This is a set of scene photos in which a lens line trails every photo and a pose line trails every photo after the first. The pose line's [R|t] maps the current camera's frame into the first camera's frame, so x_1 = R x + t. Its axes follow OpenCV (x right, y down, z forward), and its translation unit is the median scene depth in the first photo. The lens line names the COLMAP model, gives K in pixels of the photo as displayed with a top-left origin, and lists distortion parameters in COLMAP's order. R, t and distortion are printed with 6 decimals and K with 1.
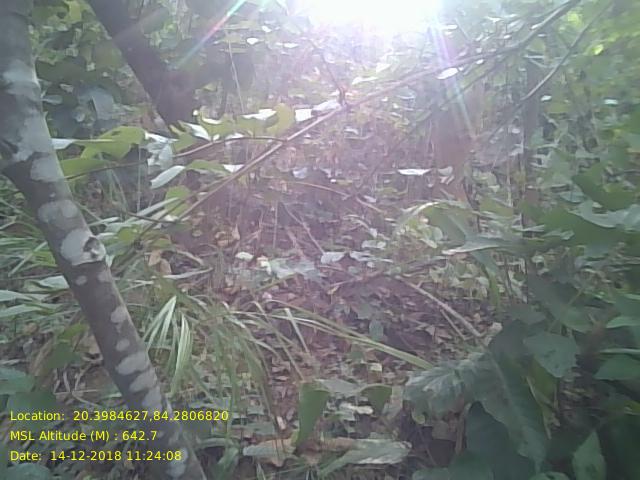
lens RADIAL K [[515.6, 0, 314.3], [0, 515.6, 242.0], [0, 0, 1]] dist [0.106816, -0.172911]
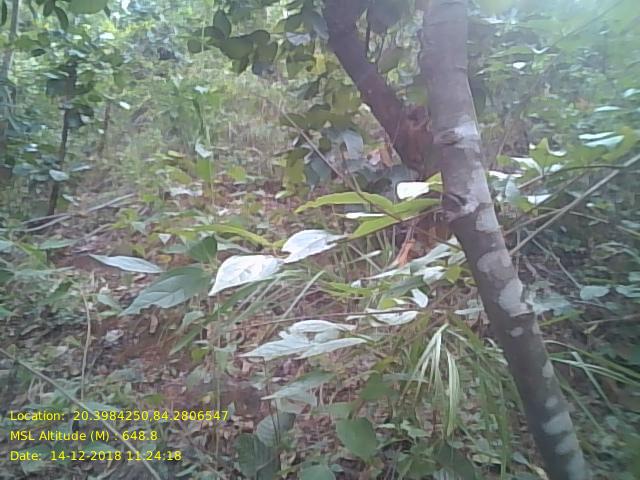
lens RADIAL K [[515.6, 0, 314.3], [0, 515.6, 242.0], [0, 0, 1]] dist [0.106816, -0.172911]
pose [[0.925008, -0.014355, -0.379677, -0.123108], [-0.005758, 0.998642, -0.051786, -0.011742], [0.379905, 0.050089, 0.923668, -0.012734]]
